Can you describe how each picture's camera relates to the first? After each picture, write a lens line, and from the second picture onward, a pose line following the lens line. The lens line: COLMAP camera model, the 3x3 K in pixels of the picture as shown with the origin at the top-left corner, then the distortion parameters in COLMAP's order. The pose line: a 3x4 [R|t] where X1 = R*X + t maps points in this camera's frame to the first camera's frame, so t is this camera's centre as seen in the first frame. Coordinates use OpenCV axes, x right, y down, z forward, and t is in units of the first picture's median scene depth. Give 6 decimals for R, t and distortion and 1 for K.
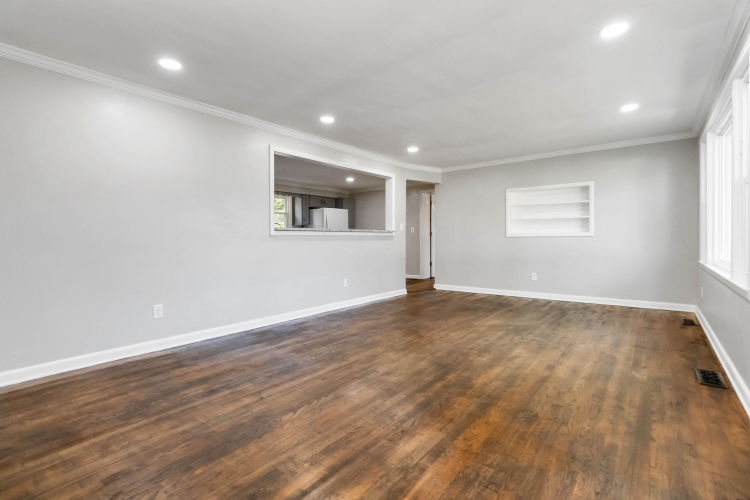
lens RADIAL K [[345.9, 0, 378.3], [0, 345.9, 236.6], [0, 0, 1]] dist [-0.000021, -0.000279]
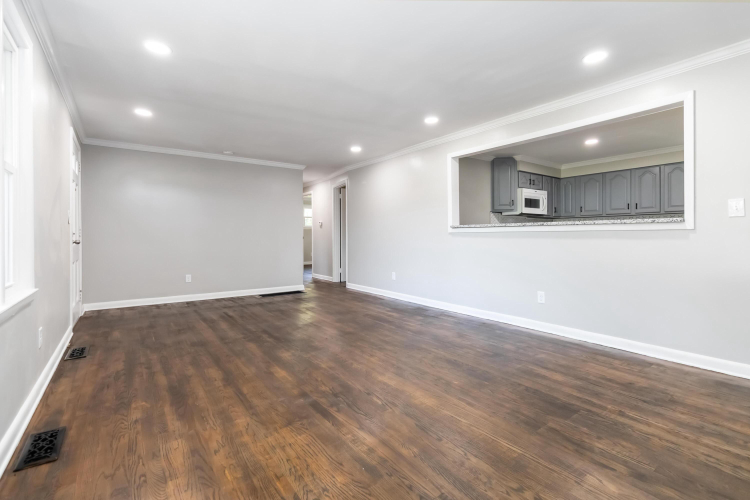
lens RADIAL K [[345.9, 0, 378.3], [0, 345.9, 236.6], [0, 0, 1]] dist [-0.000021, -0.000279]
pose [[-0.254064, 0.009619, -0.967139, 0.641319], [0.007820, 0.999938, 0.007891, -0.000110], [0.967156, -0.005558, -0.254124, 0.803789]]
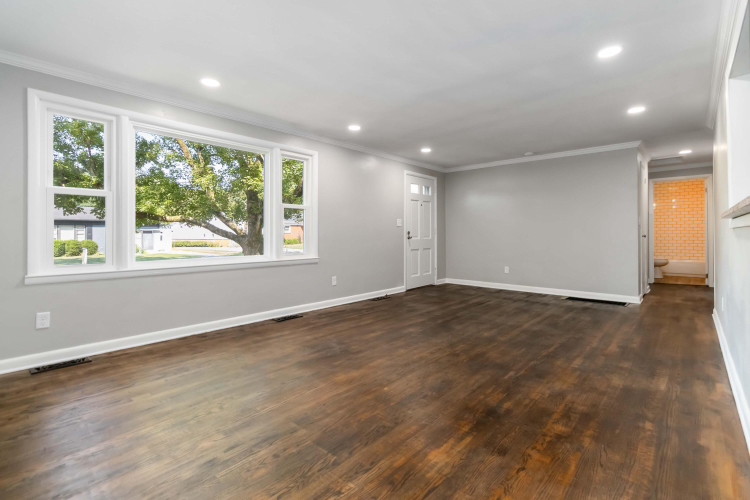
lens RADIAL K [[349.1, 0, 379.3], [0, 349.1, 229.9], [0, 0, 1]] dist [0.002384, -0.000559]
pose [[-0.999041, 0.010350, 0.042538, 0.189140], [0.009778, 0.999859, -0.013616, 0.001412], [-0.042673, -0.013187, -0.999002, 1.207493]]
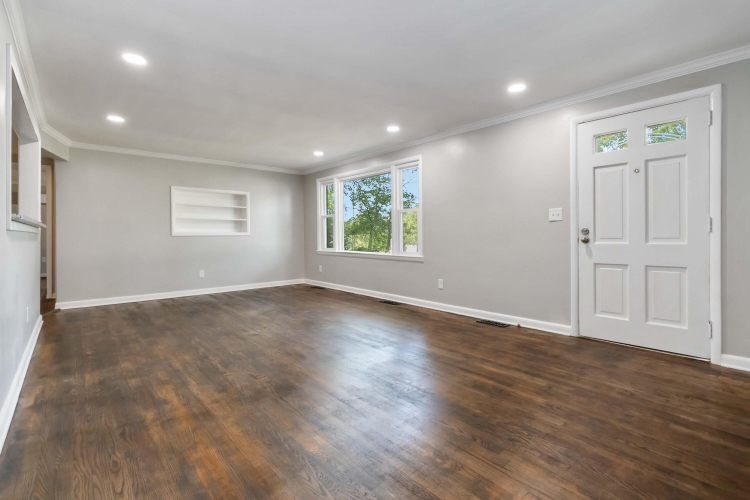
lens RADIAL K [[349.1, 0, 379.3], [0, 349.1, 229.9], [0, 0, 1]] dist [0.002384, -0.000559]
pose [[0.163219, 0.021288, 0.986360, -0.529410], [0.001866, 0.999759, -0.021886, 0.006227], [-0.986588, 0.005412, 0.163139, 0.312815]]
